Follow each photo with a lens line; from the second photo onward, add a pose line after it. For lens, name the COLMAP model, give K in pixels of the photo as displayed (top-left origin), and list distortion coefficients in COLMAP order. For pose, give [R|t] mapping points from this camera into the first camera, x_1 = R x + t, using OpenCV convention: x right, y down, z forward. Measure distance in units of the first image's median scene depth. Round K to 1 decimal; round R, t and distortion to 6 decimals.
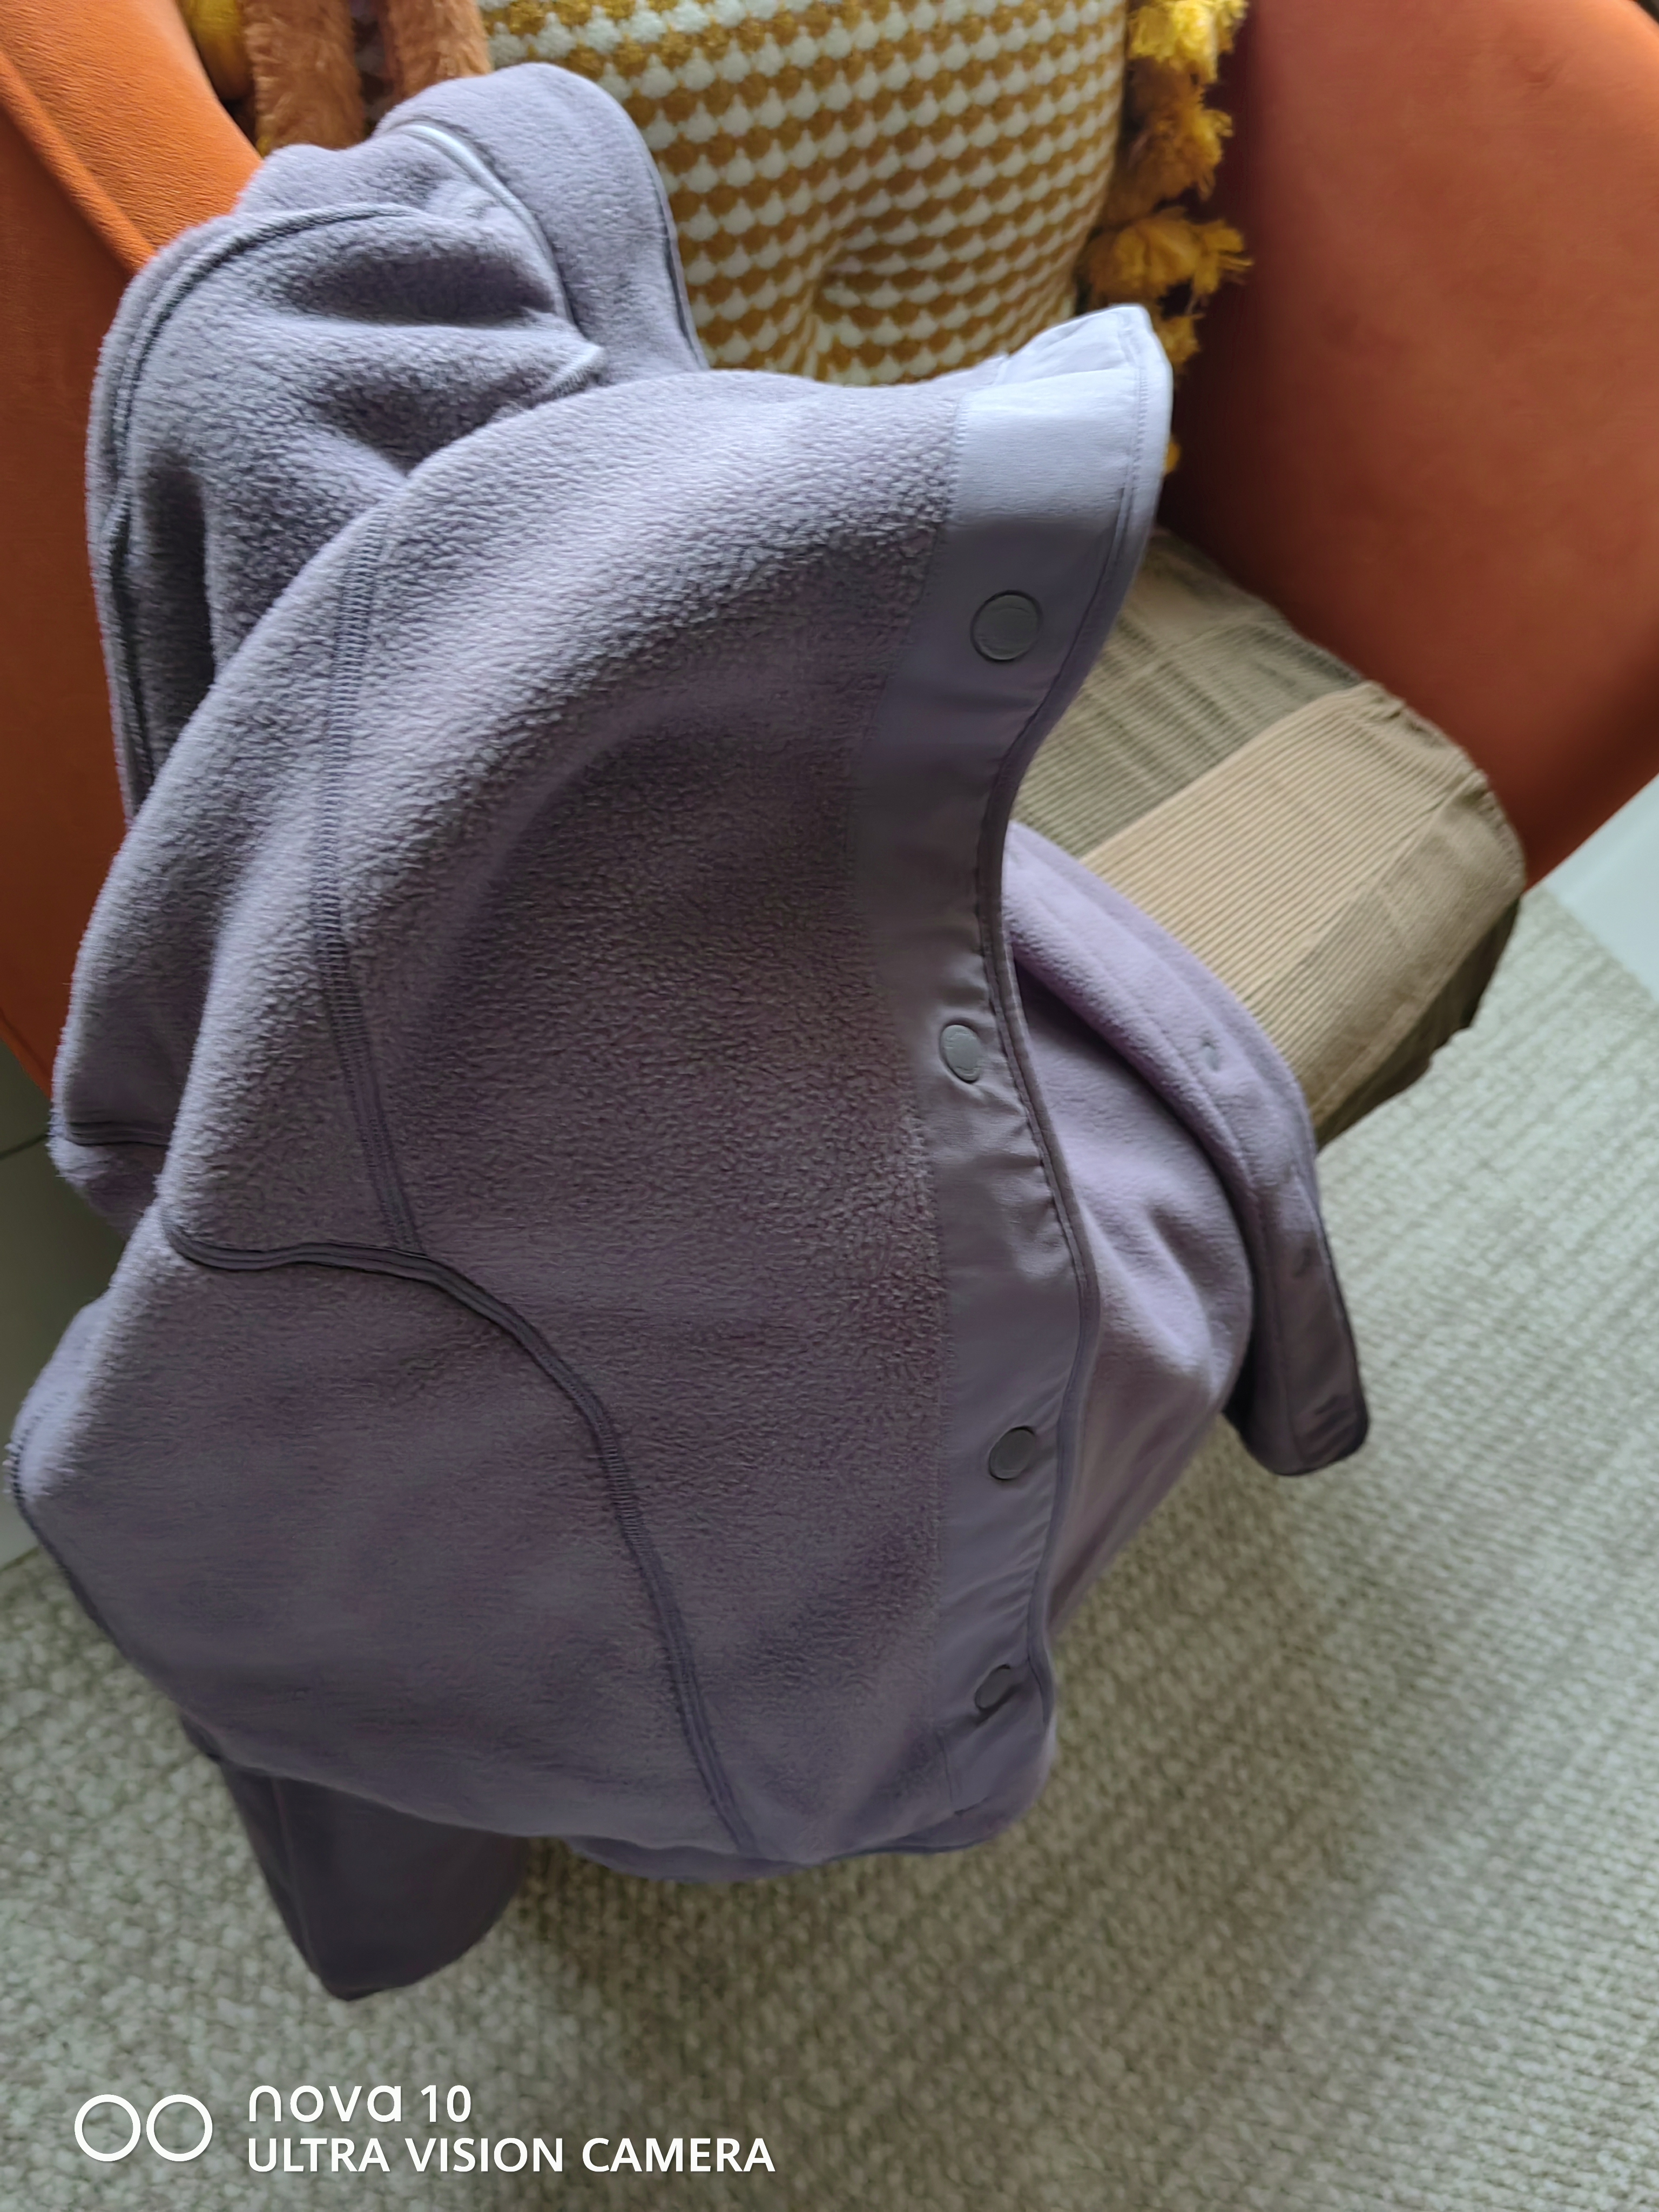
lens RADIAL K [[1802.8, 0, 829.5], [0, 1802.8, 1106.0], [0, 0, 1]] dist [0.050565, -0.075308]
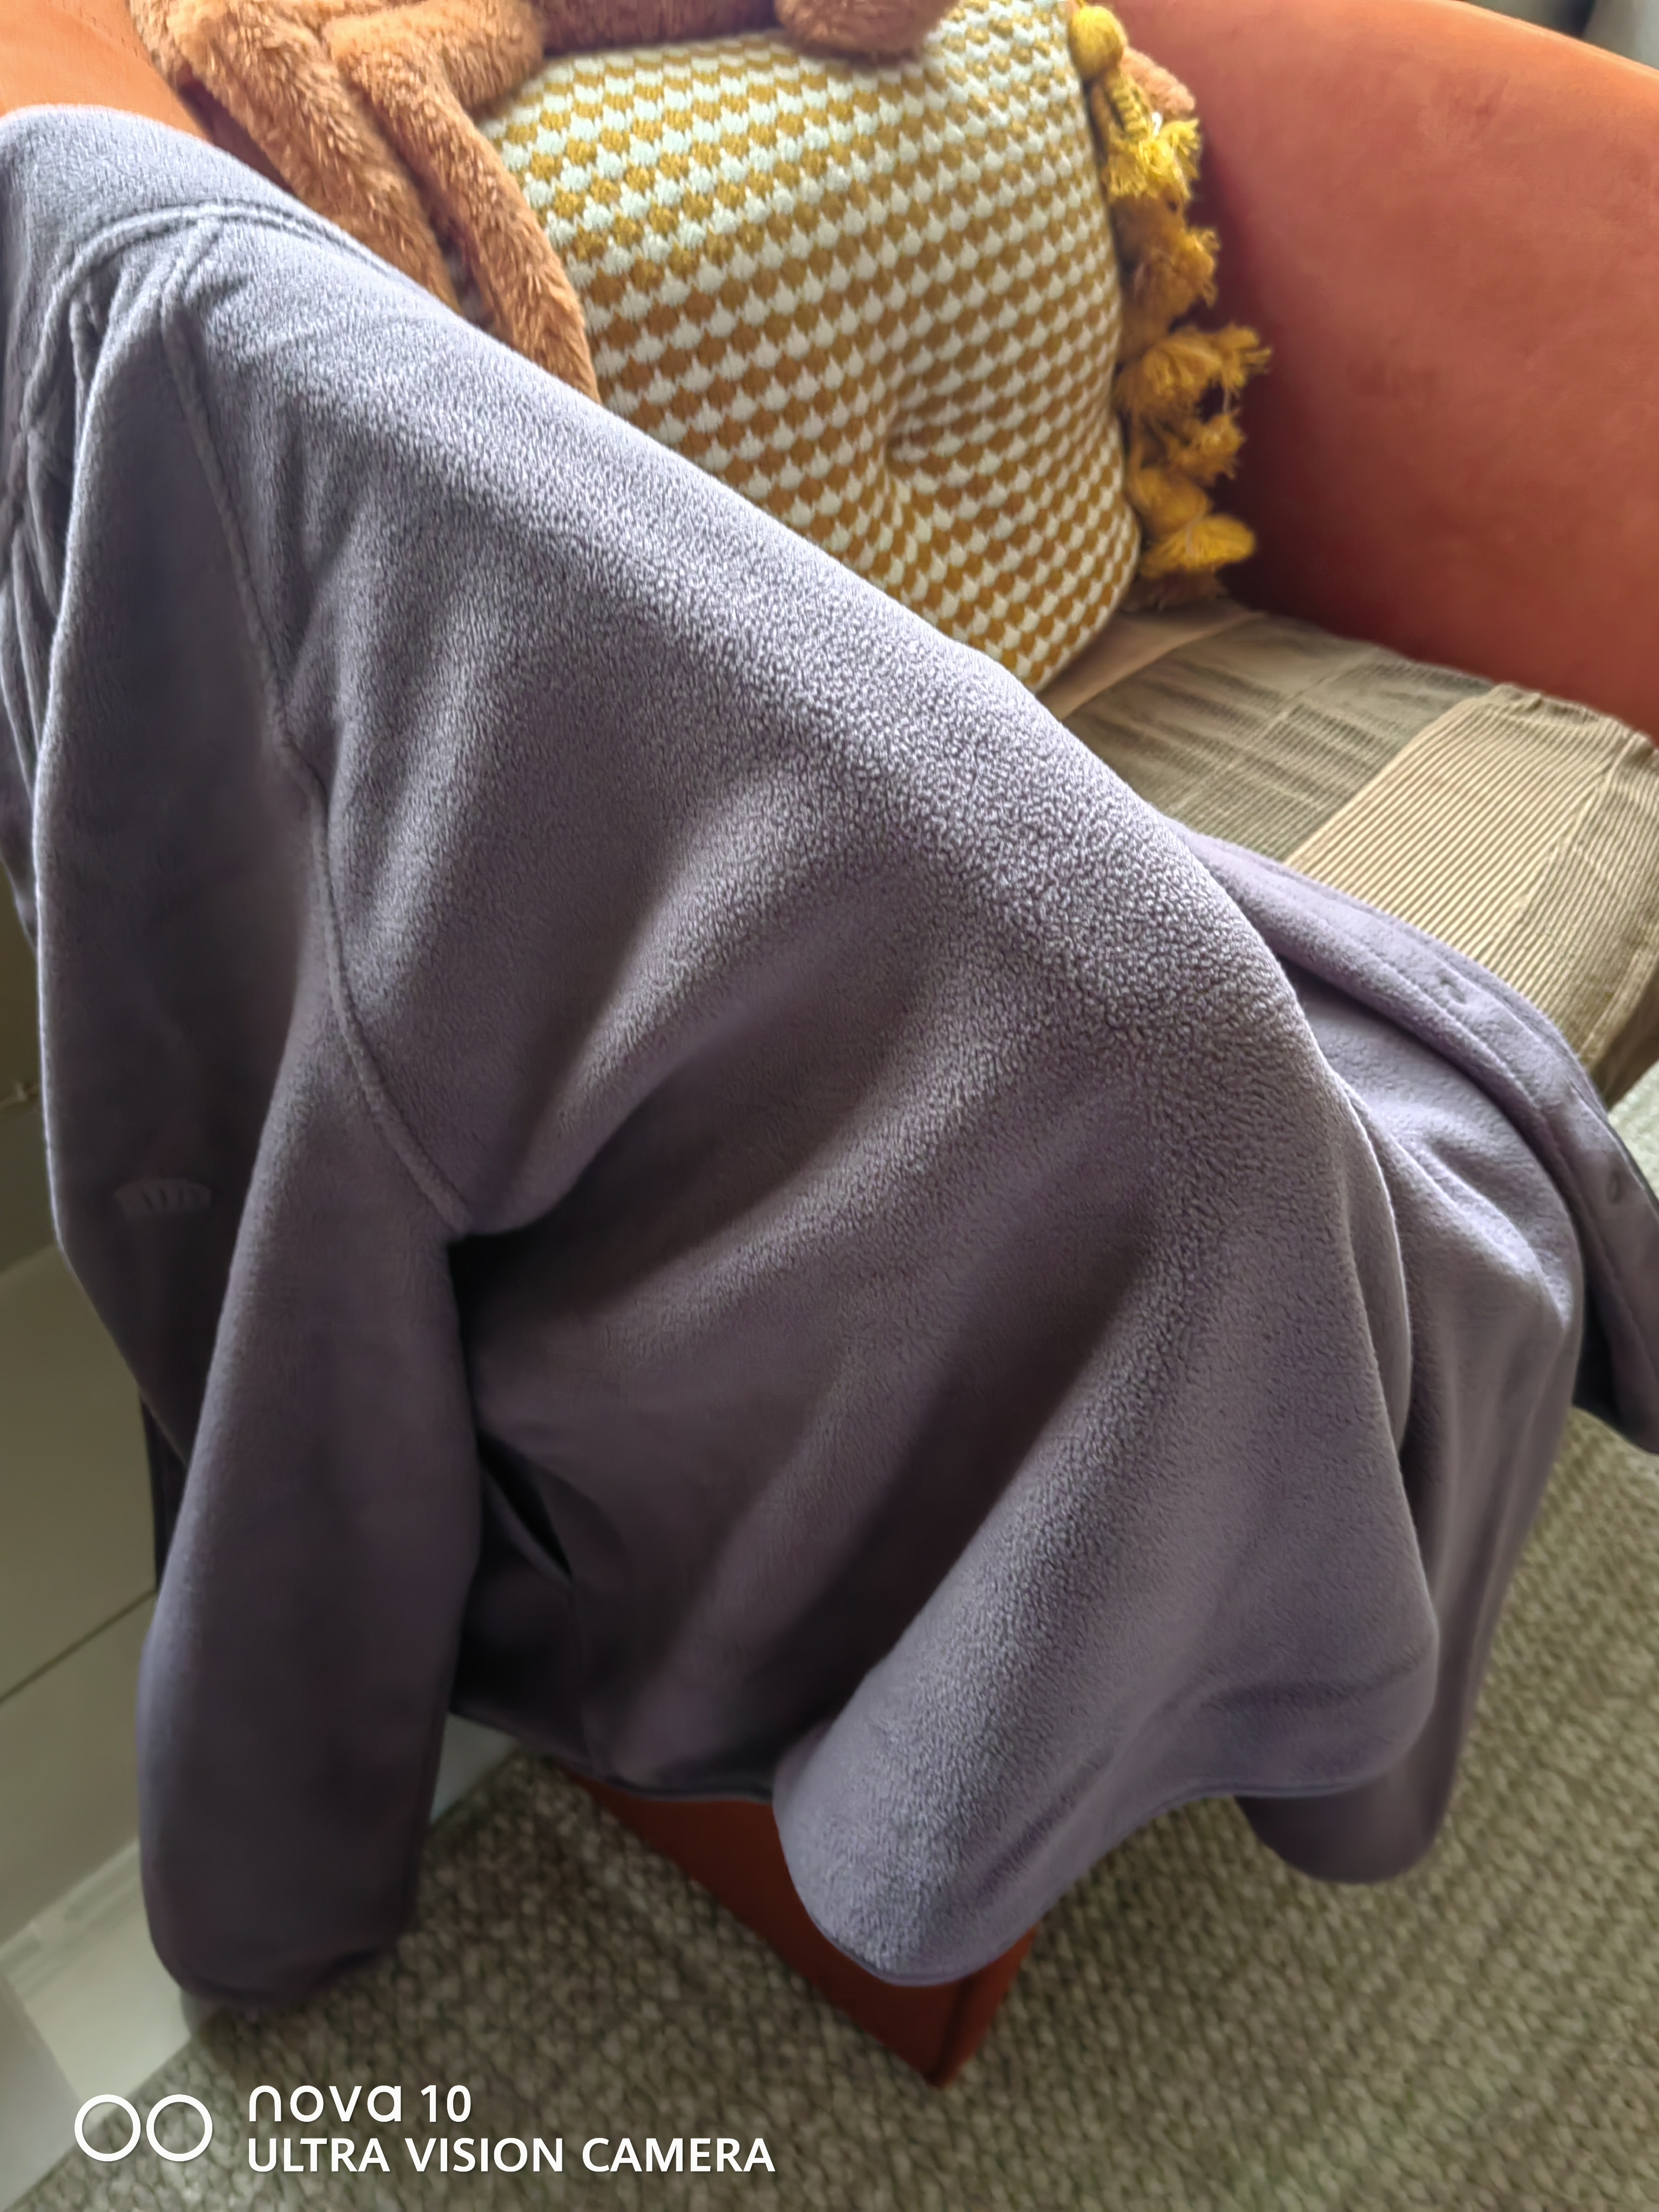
lens RADIAL K [[1802.8, 0, 829.5], [0, 1802.8, 1106.0], [0, 0, 1]] dist [0.050565, -0.075308]
pose [[0.962927, -0.253257, -0.092912, -0.034108], [0.228910, 0.949341, -0.215295, 0.137176], [0.142730, 0.186045, 0.972119, -0.001828]]
